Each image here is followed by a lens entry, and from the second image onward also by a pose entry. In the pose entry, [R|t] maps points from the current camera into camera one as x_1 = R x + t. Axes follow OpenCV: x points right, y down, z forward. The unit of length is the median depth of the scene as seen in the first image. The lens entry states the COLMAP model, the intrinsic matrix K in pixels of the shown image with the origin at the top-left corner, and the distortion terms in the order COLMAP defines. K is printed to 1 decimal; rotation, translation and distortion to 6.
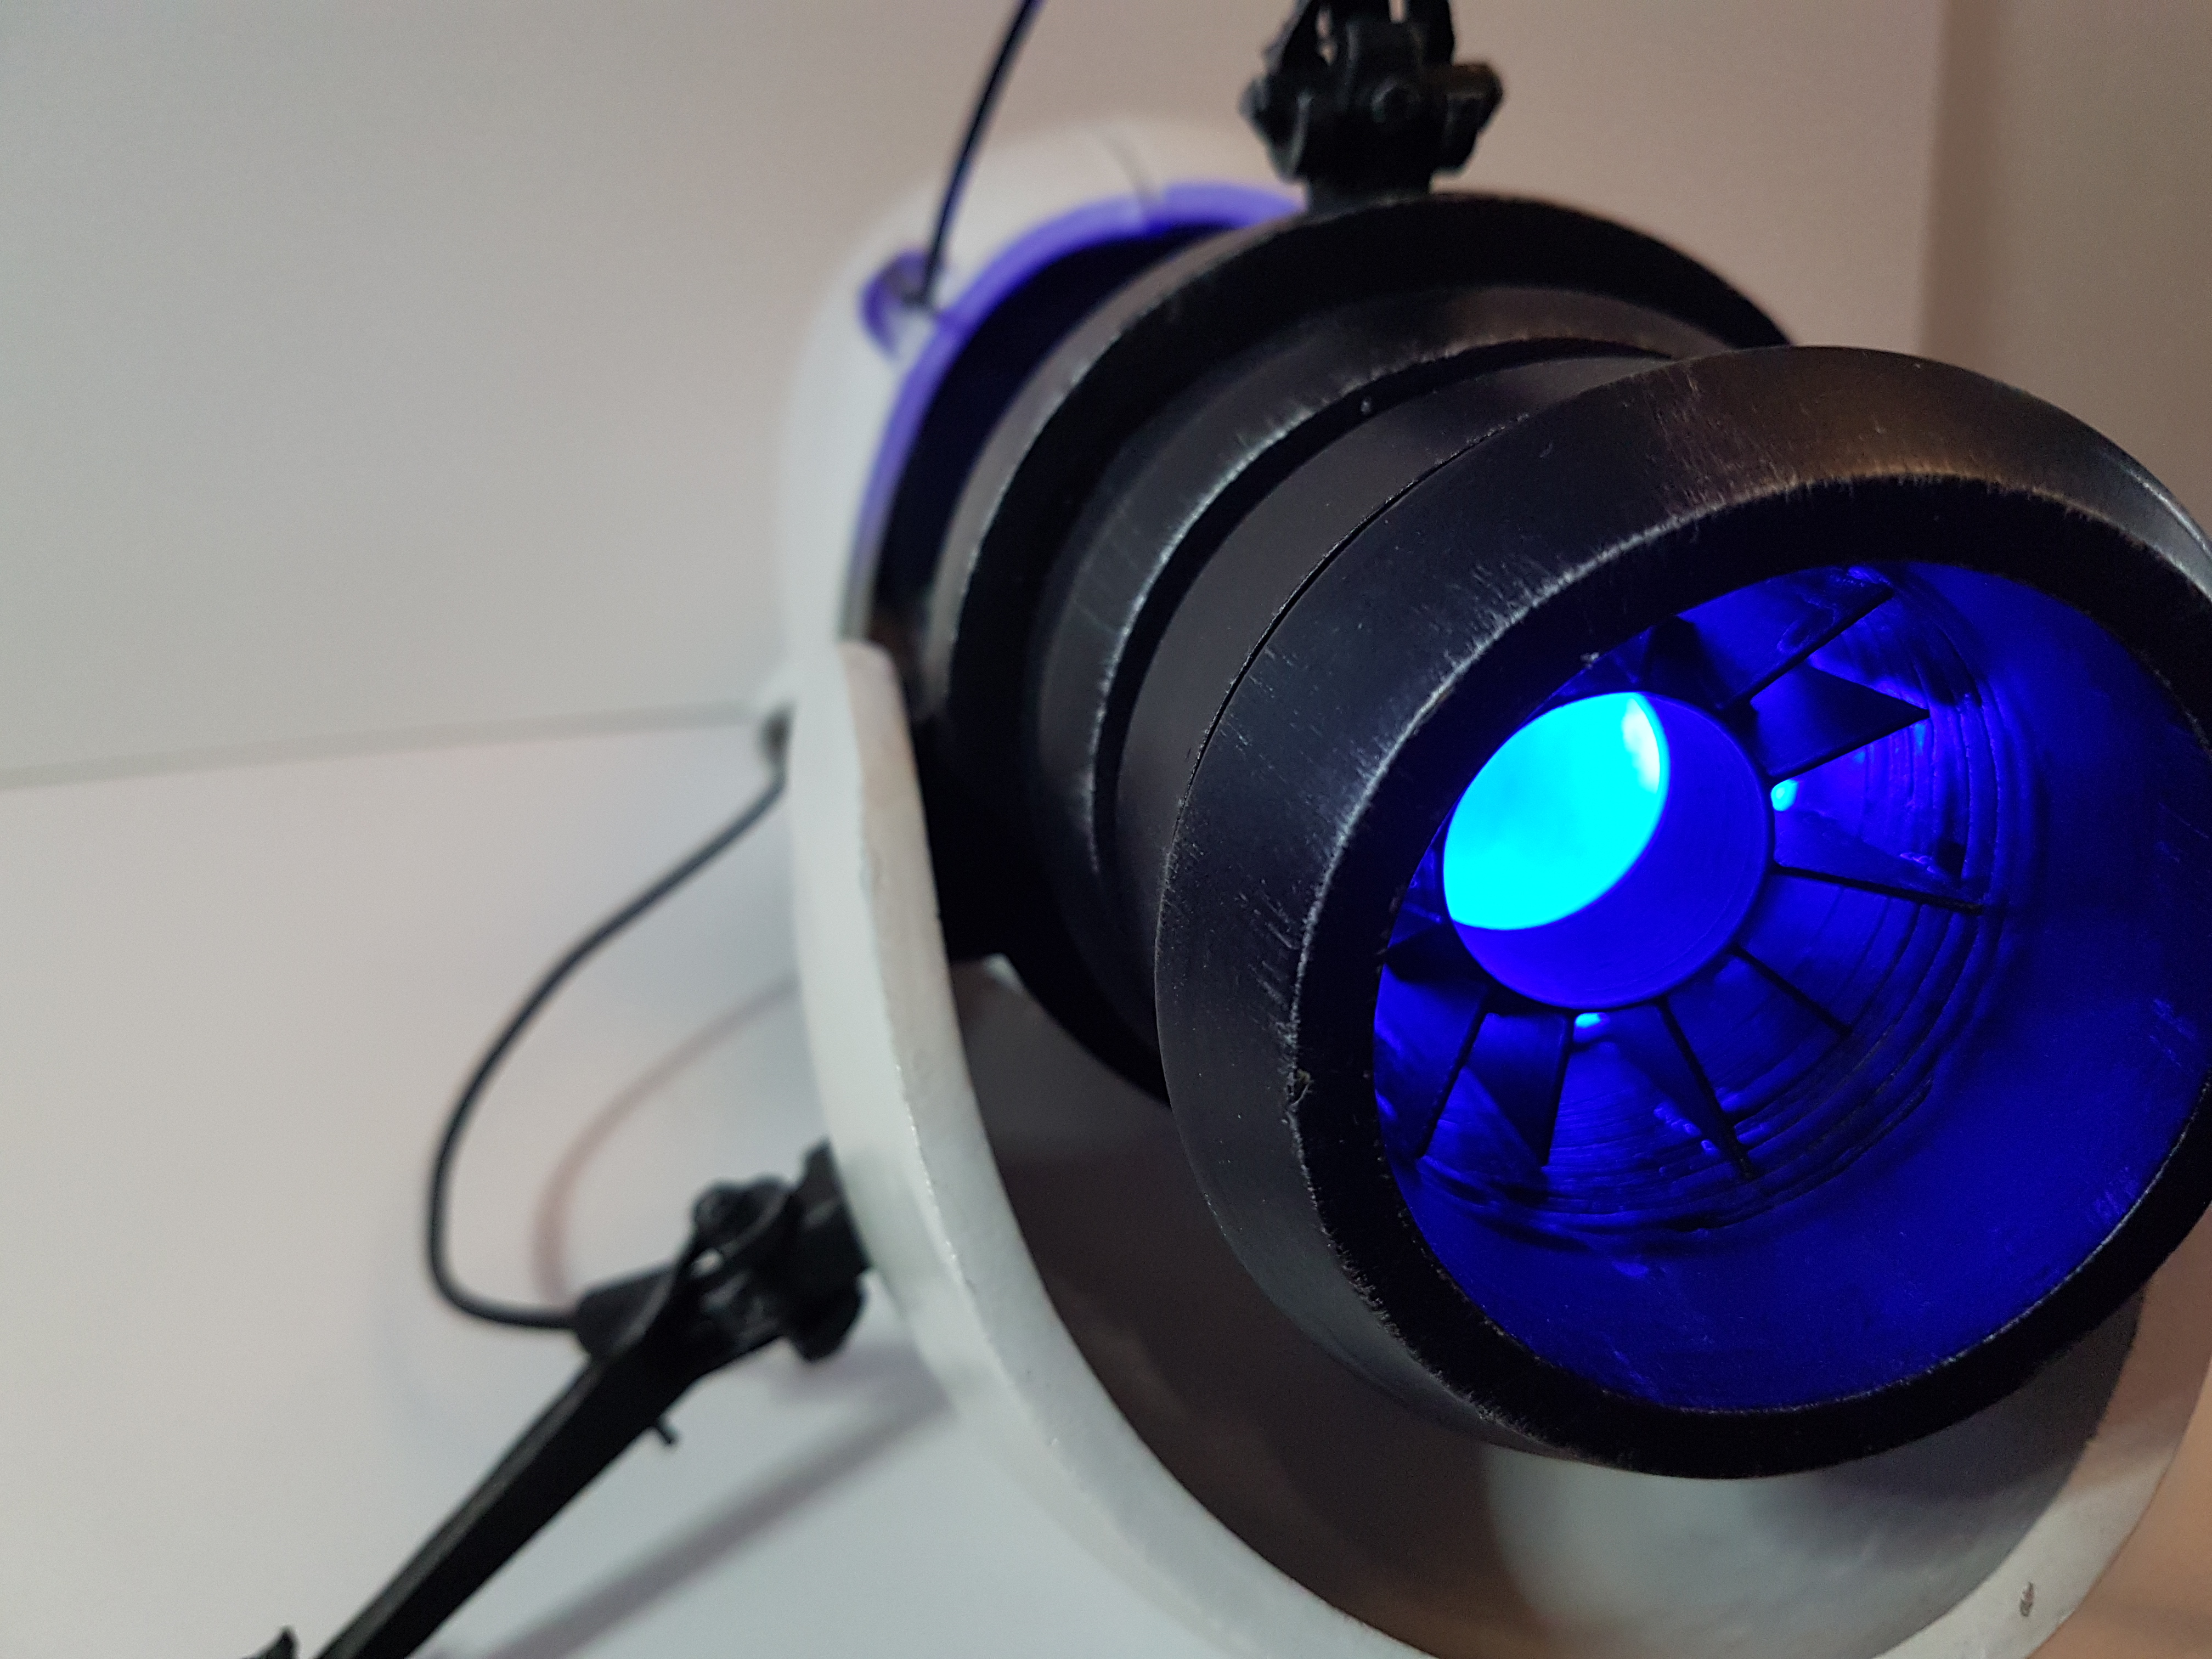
lens RADIAL K [[1894.9, 0, 1098.8], [0, 1894.9, 852.9], [0, 0, 1]] dist [0.229882, -0.534331]
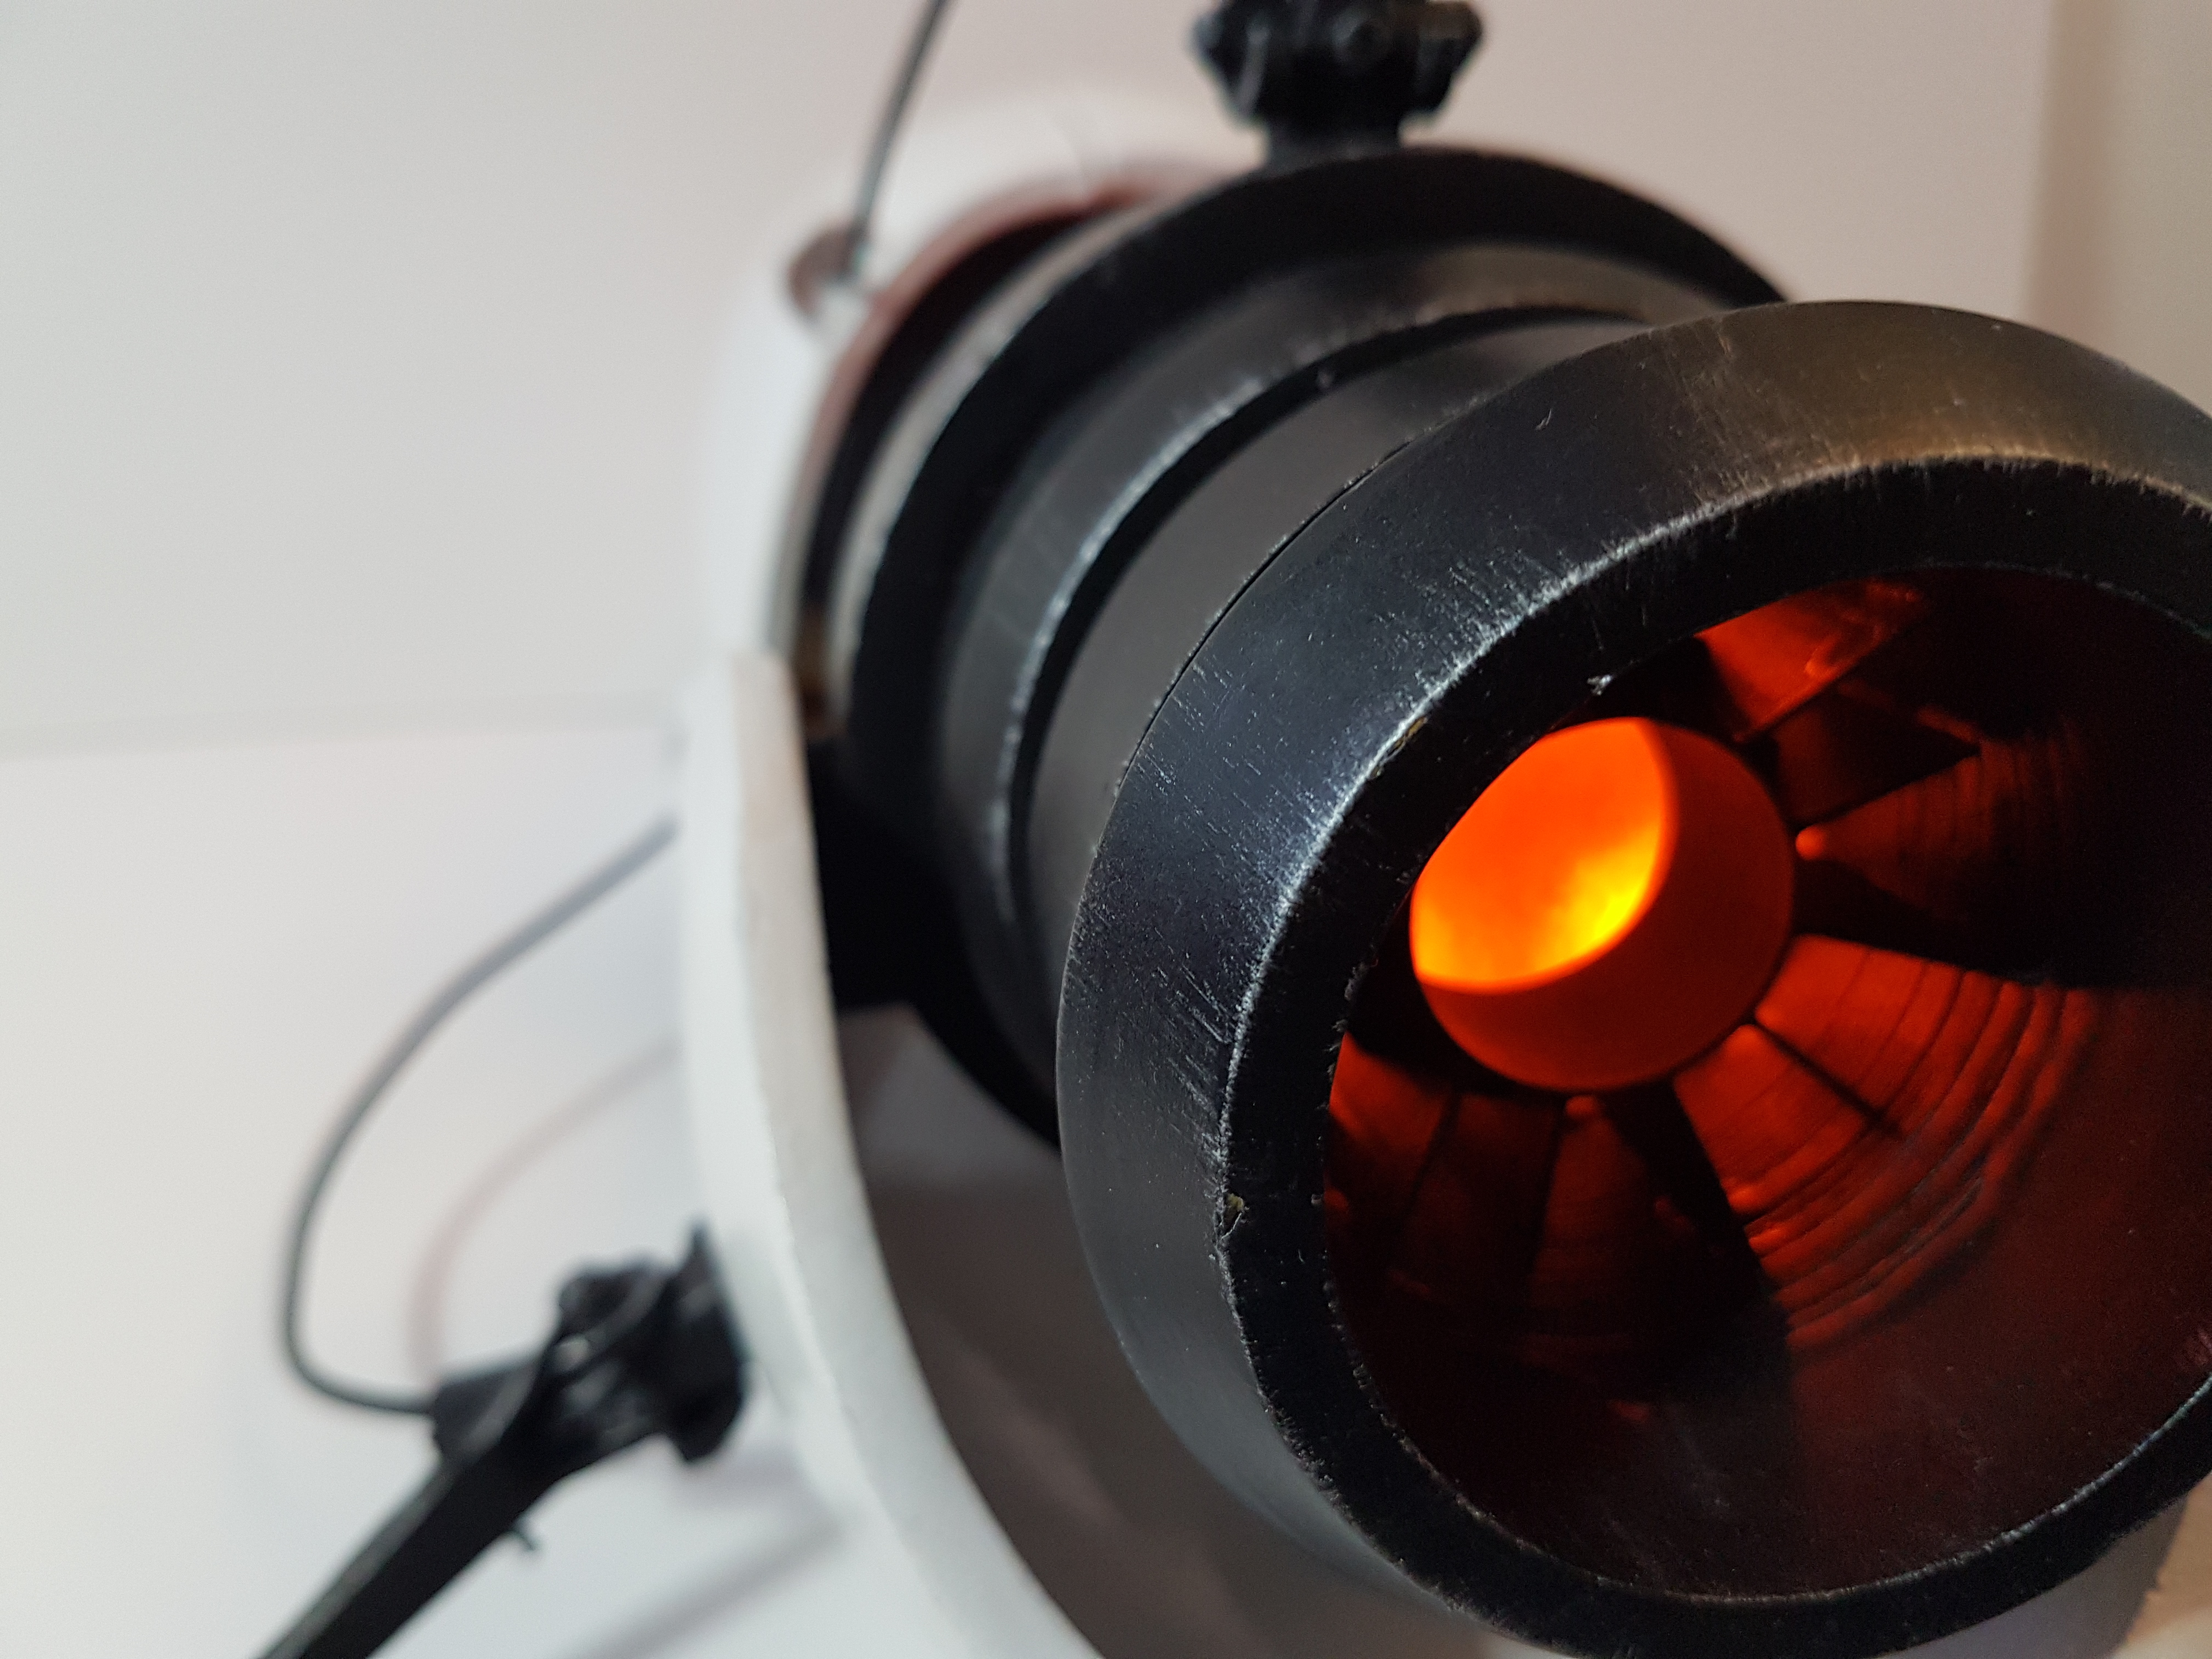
lens RADIAL K [[1924.4, 0, 1104.3], [0, 1924.4, 836.9], [0, 0, 1]] dist [0.165218, -0.372008]
pose [[0.999734, 0.010886, 0.020339, 0.031990], [-0.010599, 0.999843, -0.014175, -0.020838], [-0.020490, 0.013956, 0.999693, 0.178320]]
